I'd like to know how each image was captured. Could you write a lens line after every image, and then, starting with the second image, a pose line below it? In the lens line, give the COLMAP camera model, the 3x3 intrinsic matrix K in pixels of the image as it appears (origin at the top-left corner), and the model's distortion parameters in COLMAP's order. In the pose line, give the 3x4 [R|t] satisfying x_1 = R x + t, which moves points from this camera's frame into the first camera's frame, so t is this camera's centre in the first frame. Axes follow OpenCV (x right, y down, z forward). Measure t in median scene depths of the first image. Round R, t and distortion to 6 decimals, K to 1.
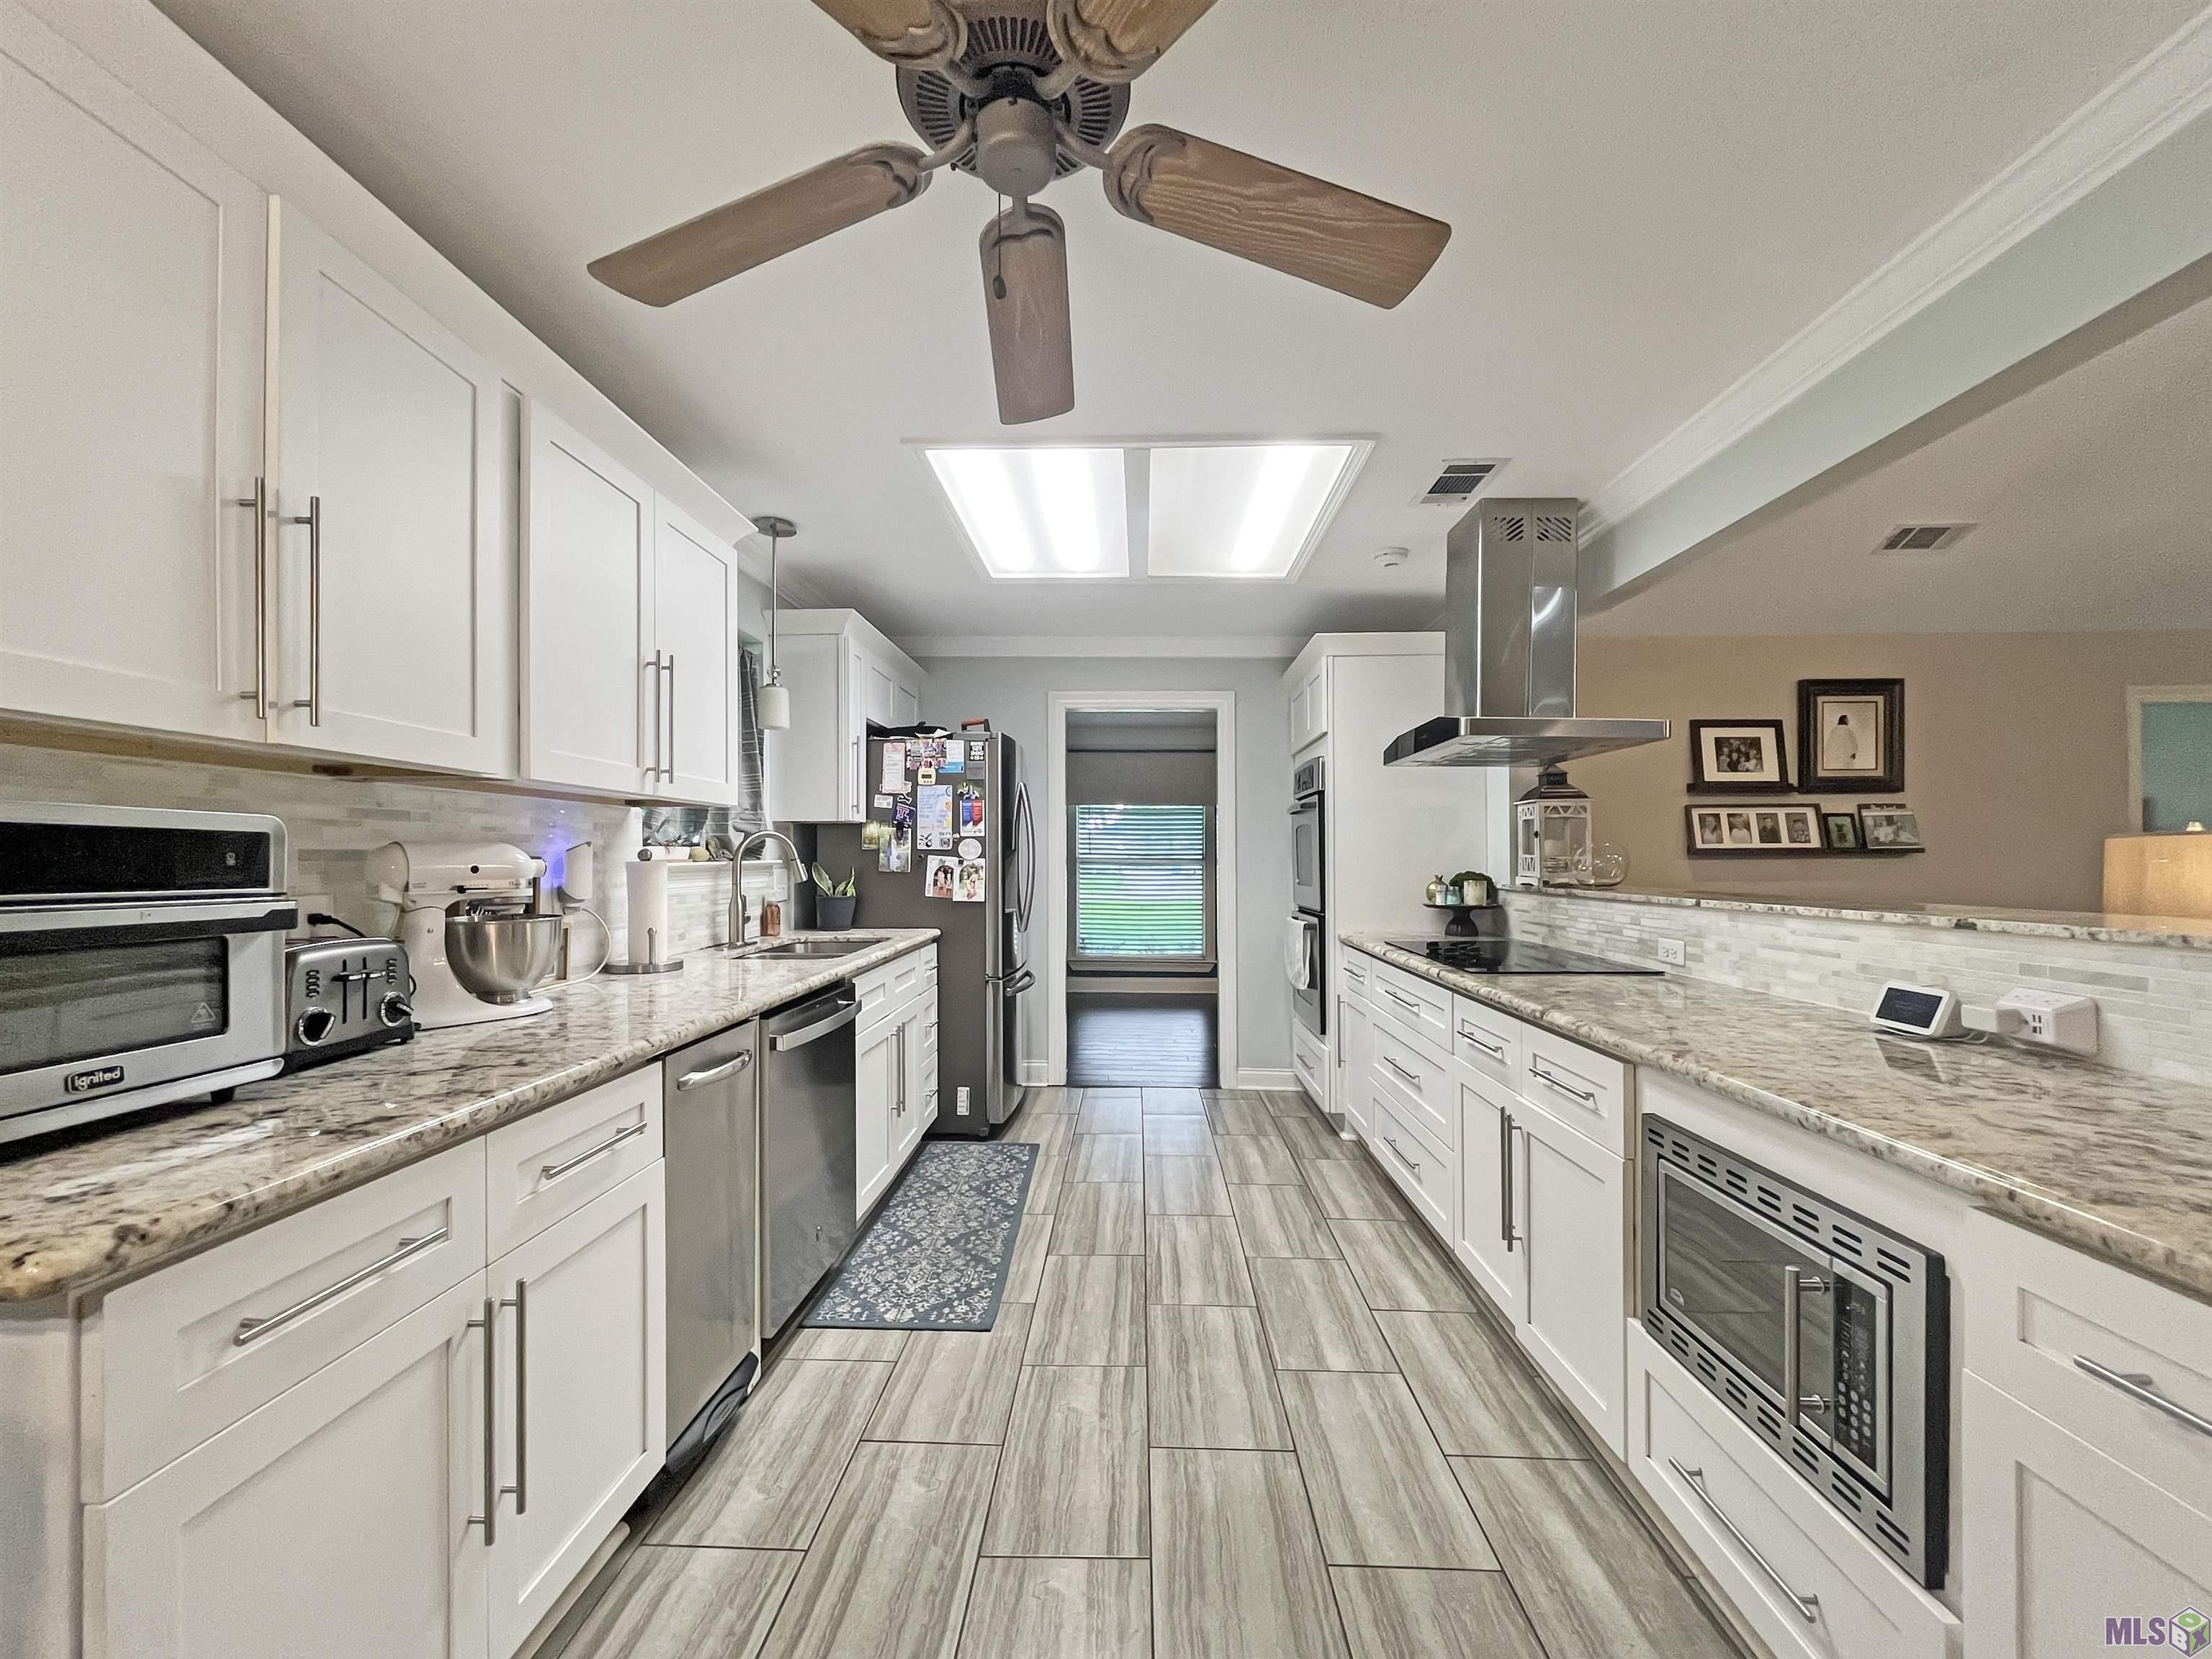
lens RADIAL K [[909.8, 0, 1108.7], [0, 909.8, 860.2], [0, 0, 1]] dist [0.000100, 0.000022]
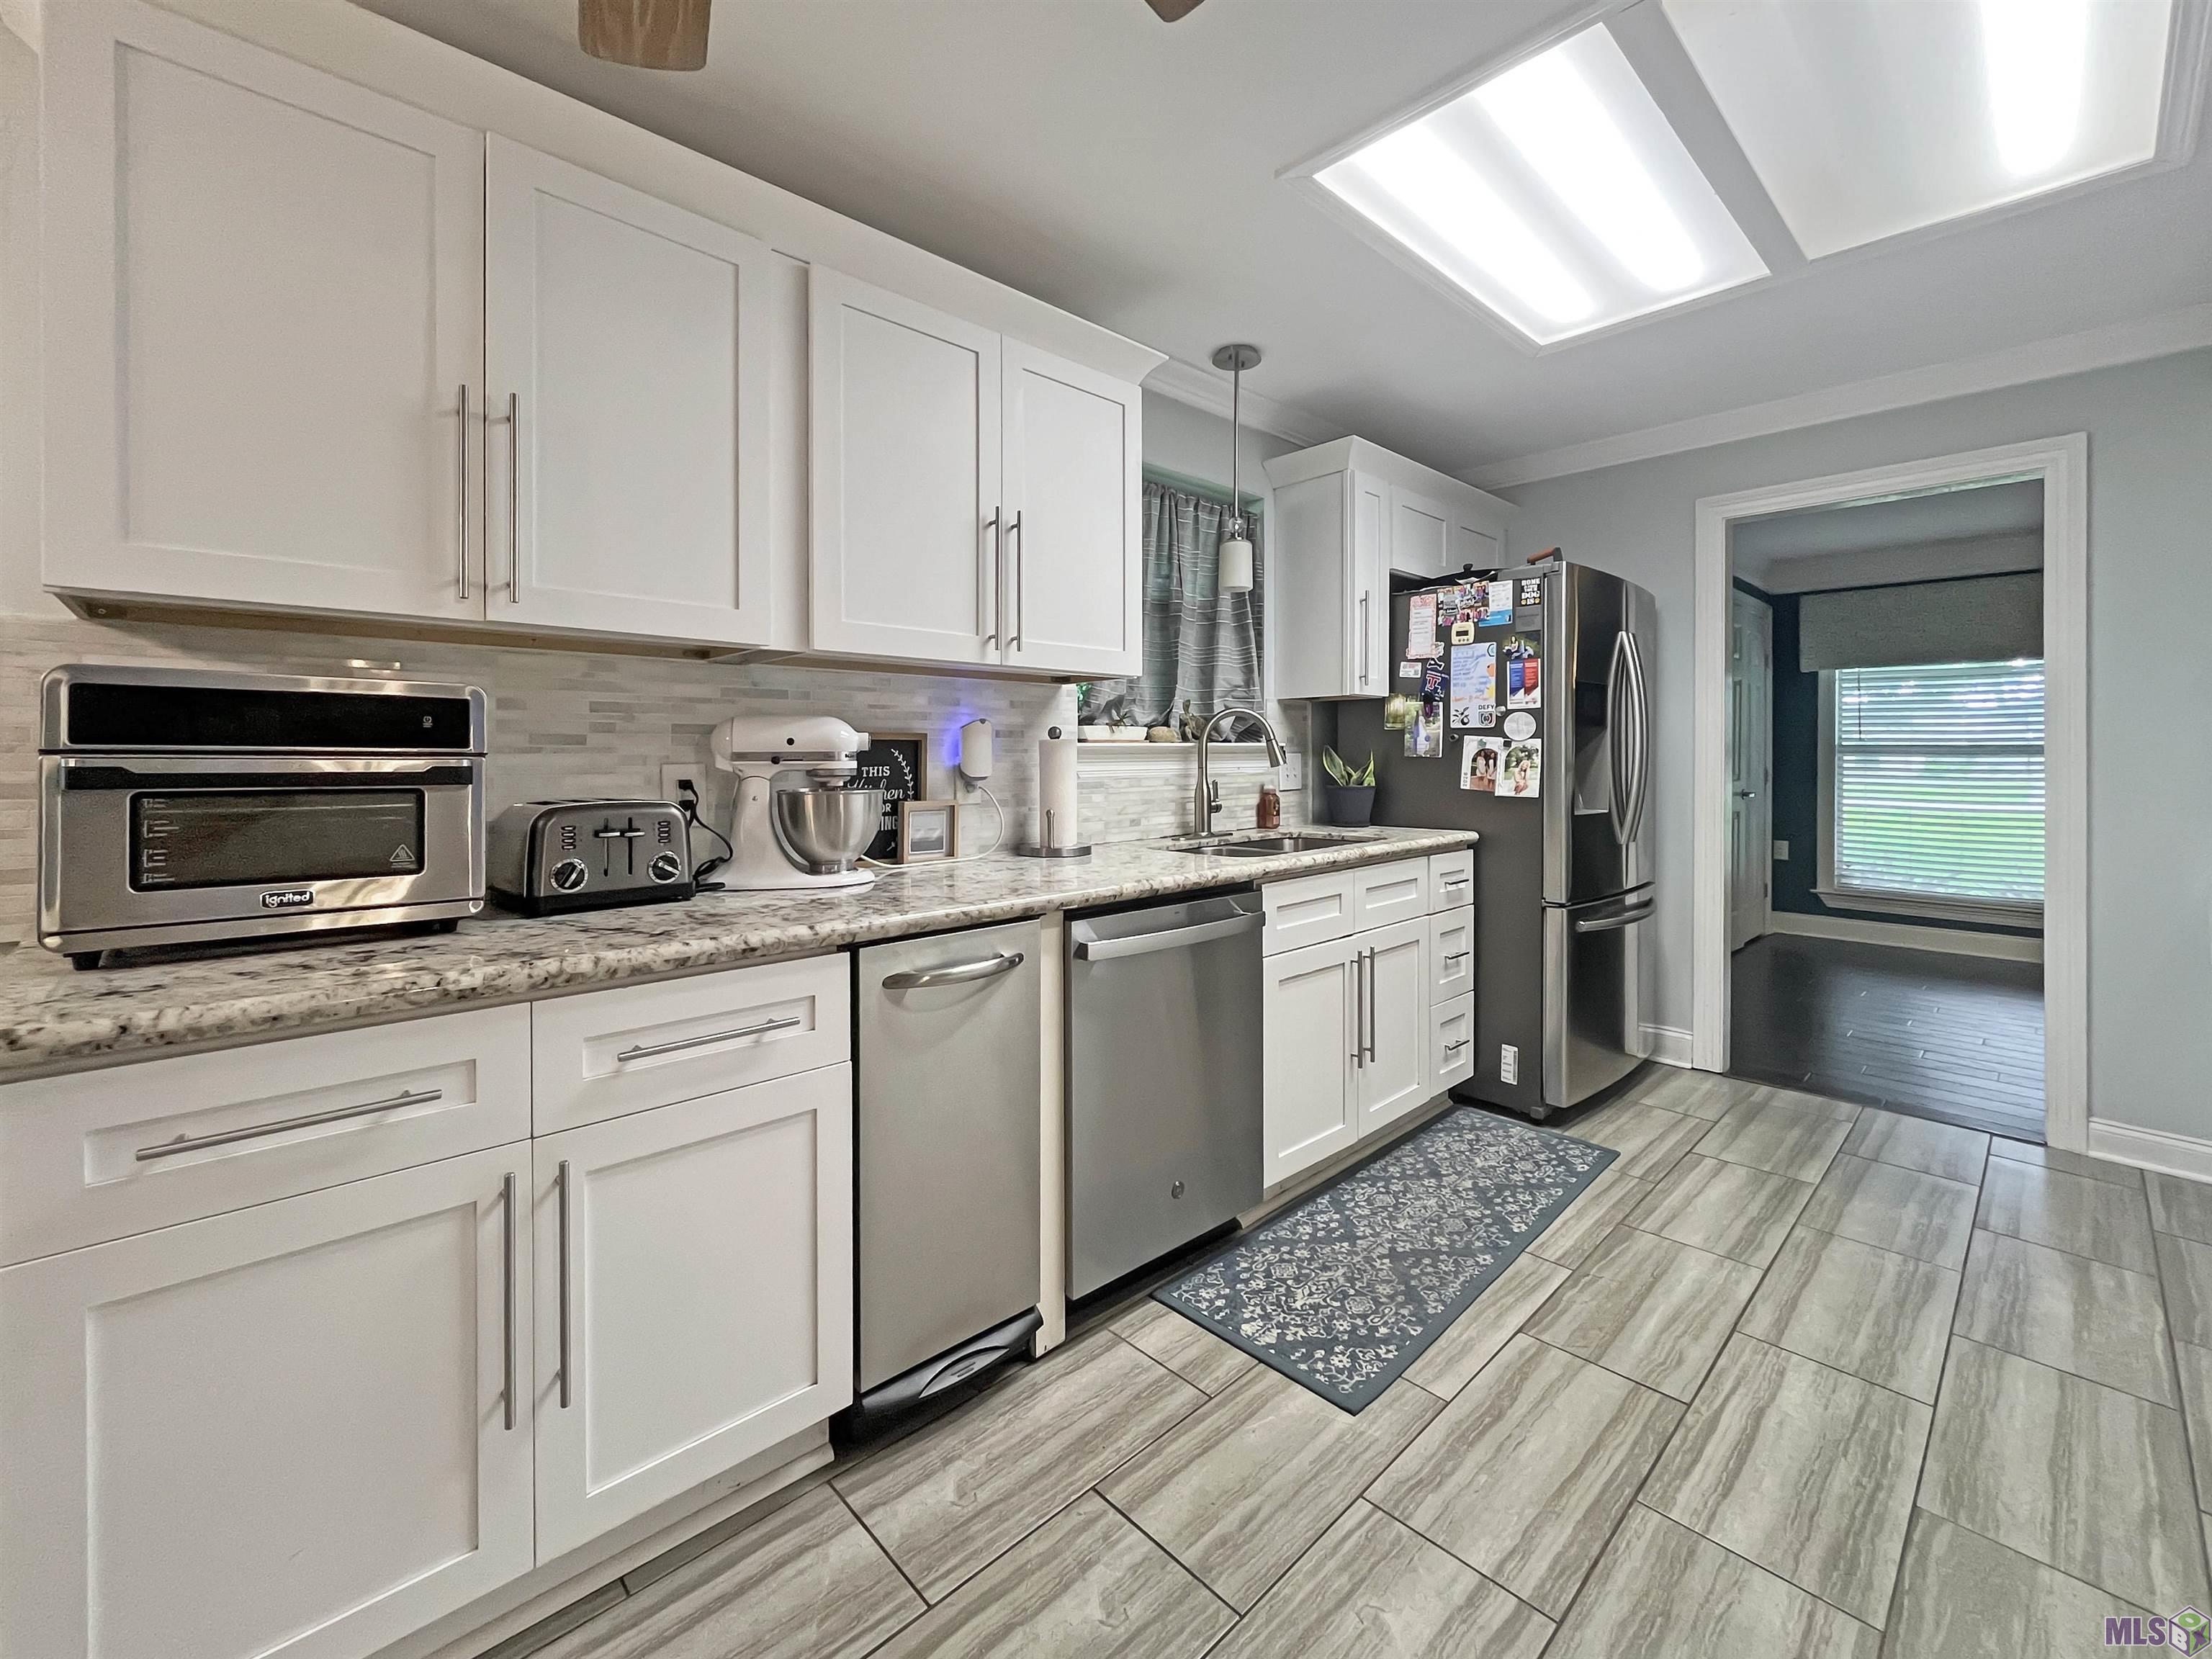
lens RADIAL K [[924.7, 0, 1102.9], [0, 924.7, 764.5], [0, 0, 1]] dist [-0.001987, -0.000319]
pose [[0.708786, 0.005170, -0.705405, 0.176942], [0.000372, 0.999970, 0.007703, 0.016704], [0.705424, -0.005723, 0.708763, 0.296069]]
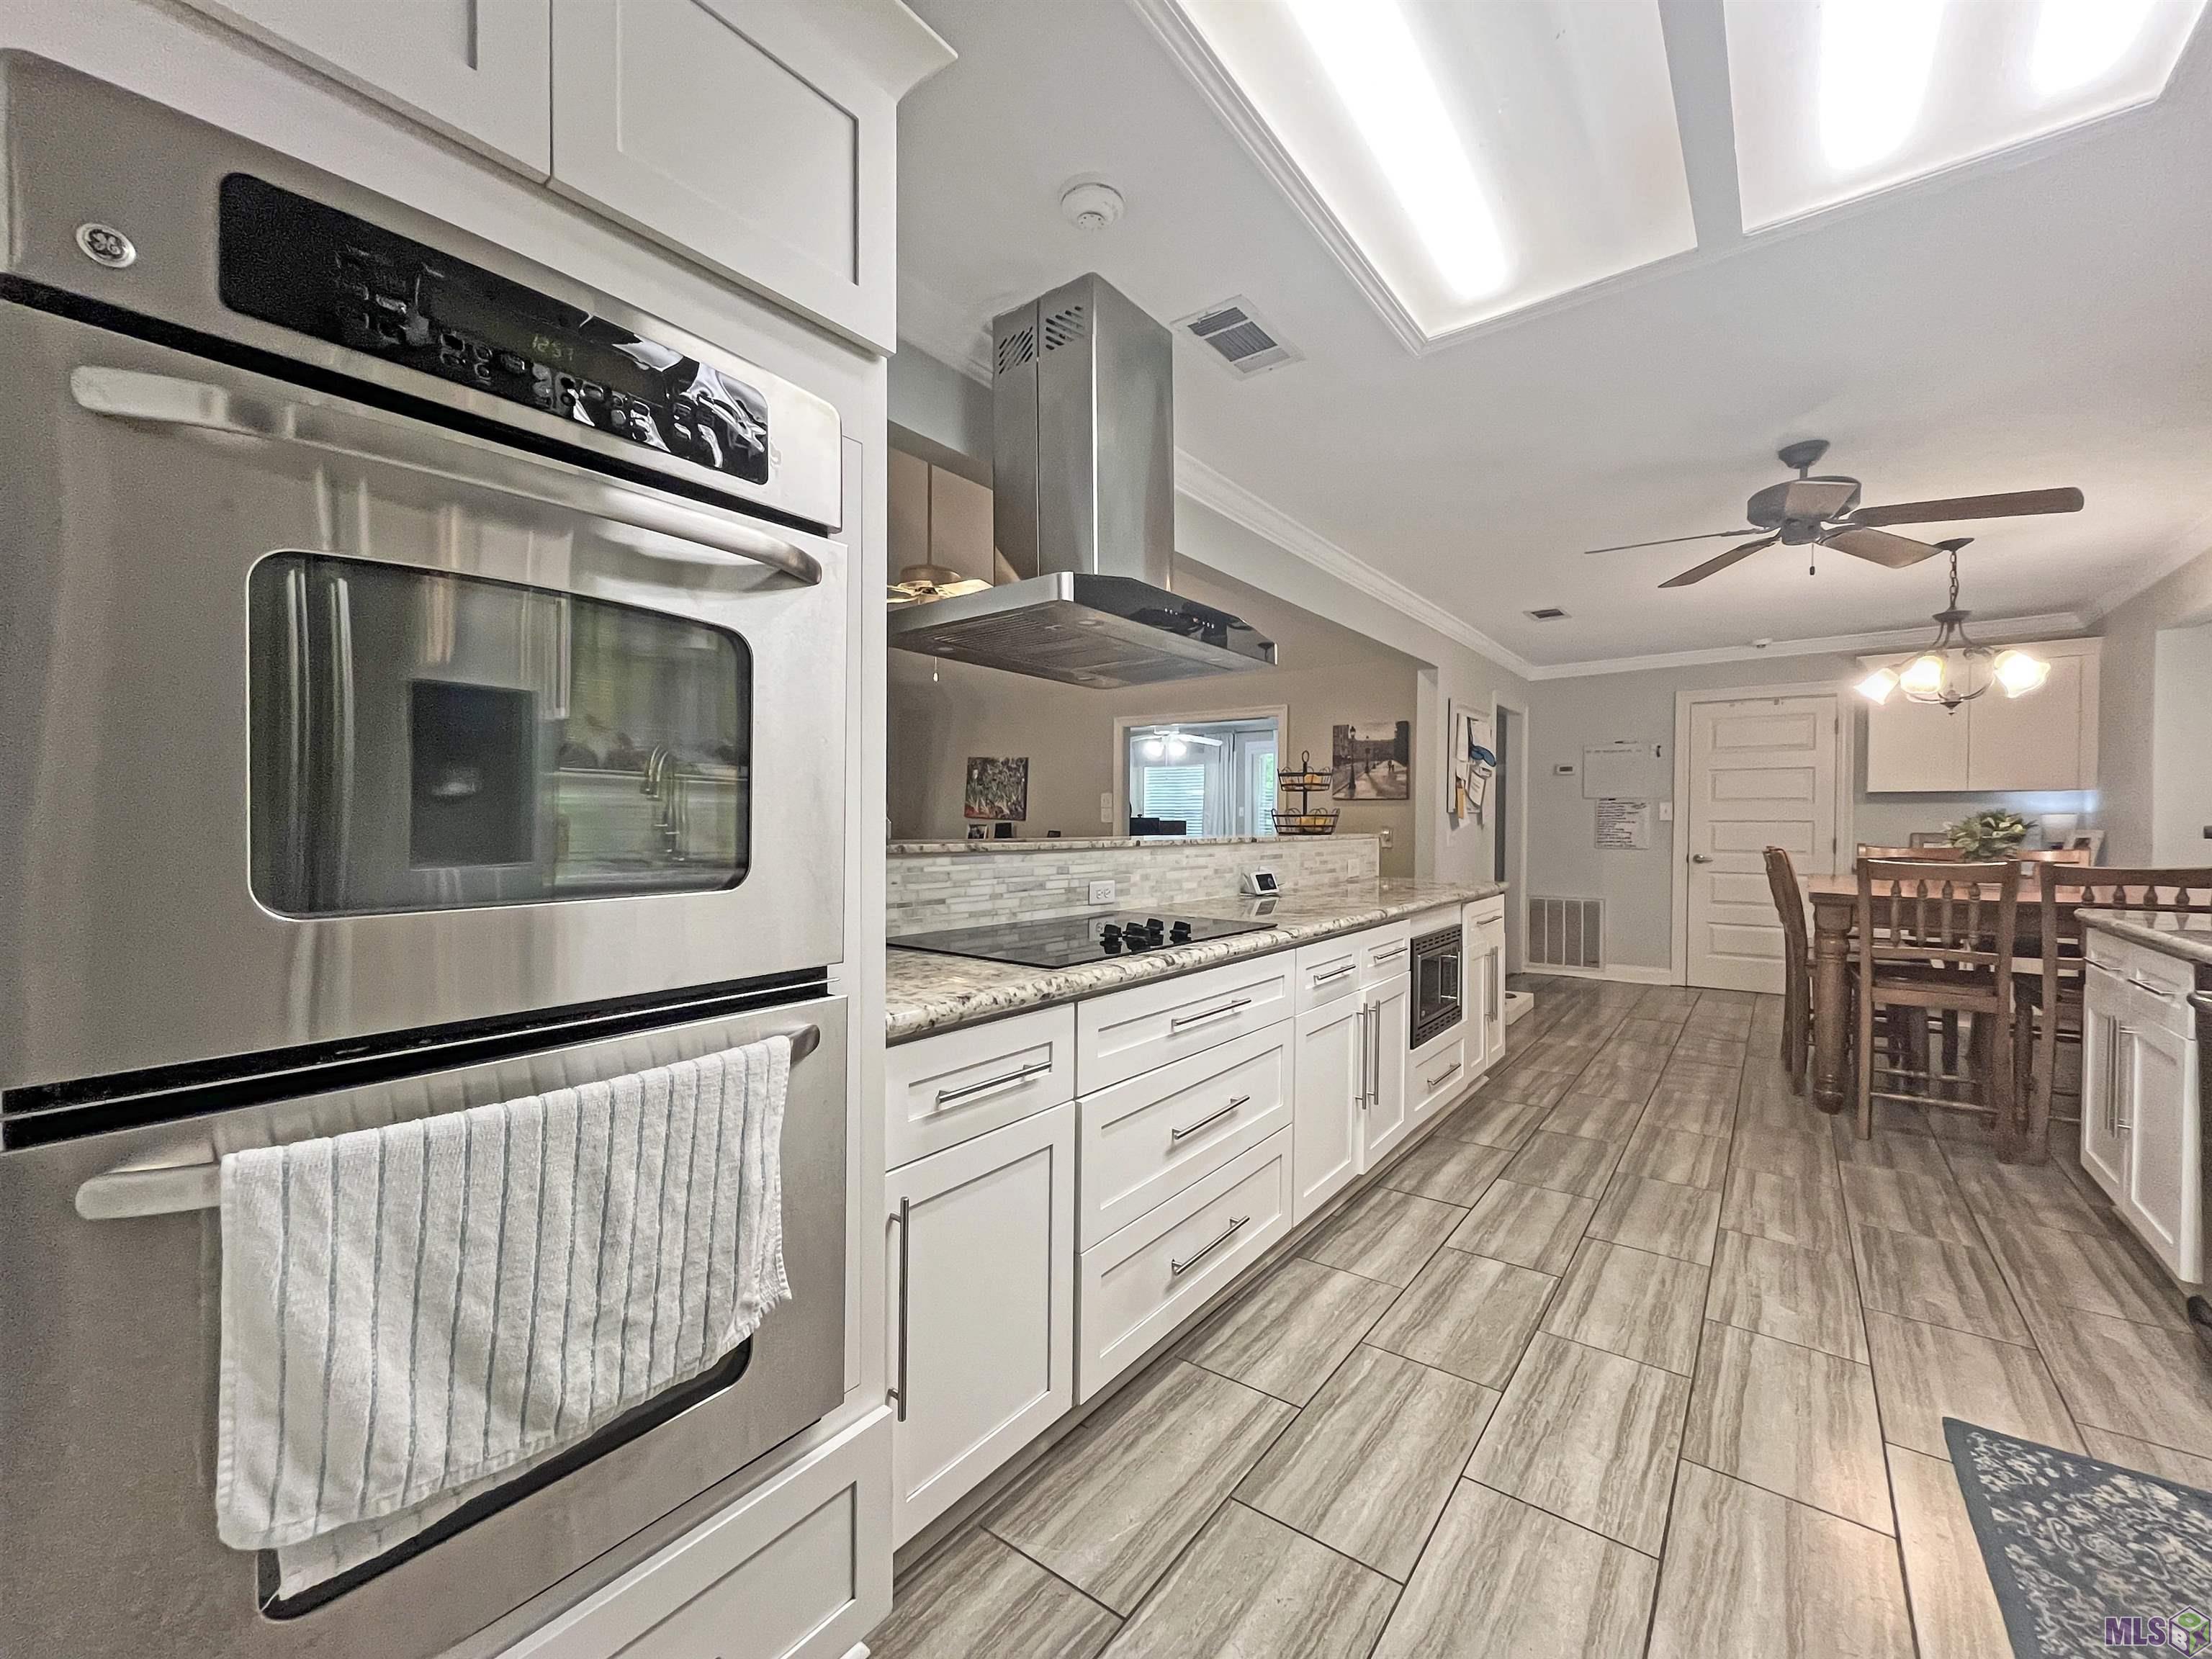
lens RADIAL K [[893.6, 0, 1106.0], [0, 893.6, 829.5], [0, 0, 1]] dist [-0.000513, -0.000067]
pose [[-0.815166, -0.009093, 0.579156, 0.010372], [-0.003951, 0.999941, 0.010139, 0.014384], [-0.579214, 0.005977, -0.815153, 1.589446]]
